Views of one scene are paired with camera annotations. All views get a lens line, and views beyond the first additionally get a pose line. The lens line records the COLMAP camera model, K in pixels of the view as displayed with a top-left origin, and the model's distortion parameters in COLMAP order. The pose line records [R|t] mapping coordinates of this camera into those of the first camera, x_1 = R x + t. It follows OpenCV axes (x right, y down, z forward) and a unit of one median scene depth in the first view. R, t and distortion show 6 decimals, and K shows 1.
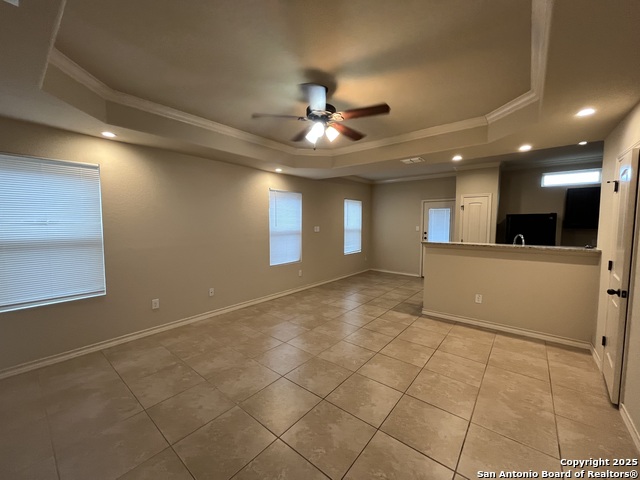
lens RADIAL K [[256.8, 0, 320.0], [0, 256.8, 240.0], [0, 0, 1]] dist [-0.002642, -0.000666]
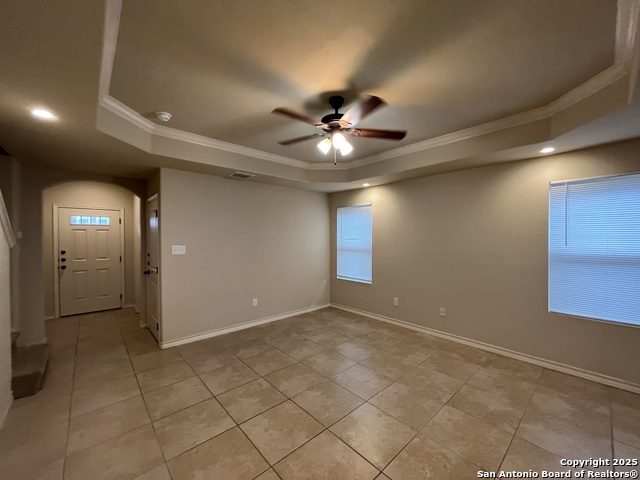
lens RADIAL K [[256.8, 0, 320.0], [0, 256.8, 240.0], [0, 0, 1]] dist [-0.002642, -0.000666]
pose [[-0.150666, 0.008070, -0.988552, 0.630095], [-0.067197, 0.997570, 0.018385, -0.051792], [0.986298, 0.069198, -0.149758, 0.730747]]
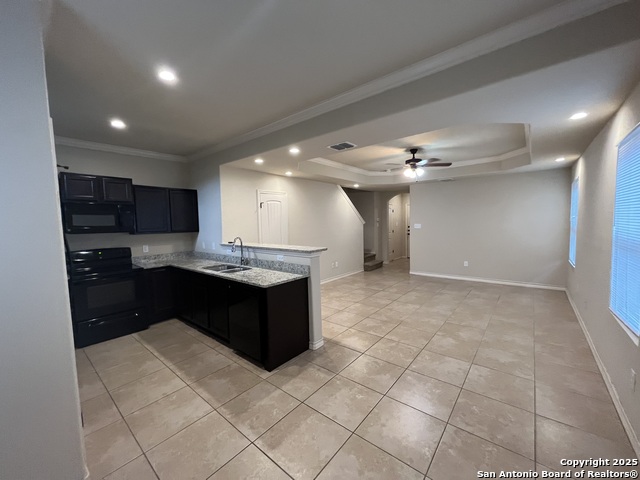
lens RADIAL K [[256.8, 0, 320.0], [0, 256.8, 240.0], [0, 0, 1]] dist [-0.002642, -0.000666]
pose [[-0.999729, 0.020646, 0.010712, 0.447649], [0.021941, 0.989946, 0.139733, -0.136447], [-0.007719, 0.139930, -0.990131, 1.933951]]
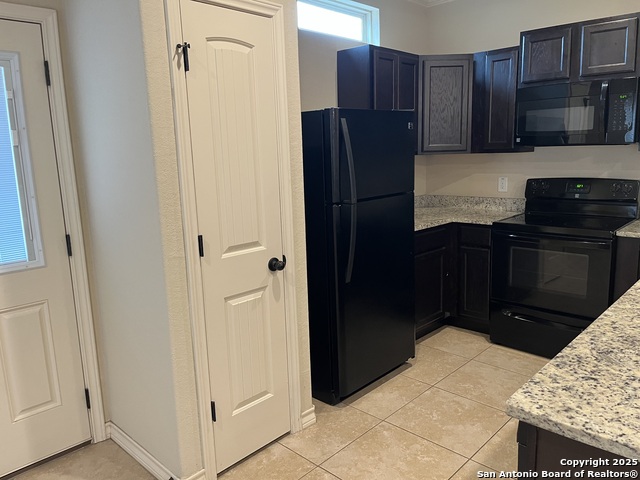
lens RADIAL K [[484.6, 0, 326.1], [0, 484.6, 234.4], [0, 0, 1]] dist [0.080190, -0.116138]
pose [[0.075593, -0.179661, 0.980820, 0.328595], [0.098607, 0.980160, 0.171940, -0.085022], [-0.992251, 0.083718, 0.091809, 1.354988]]
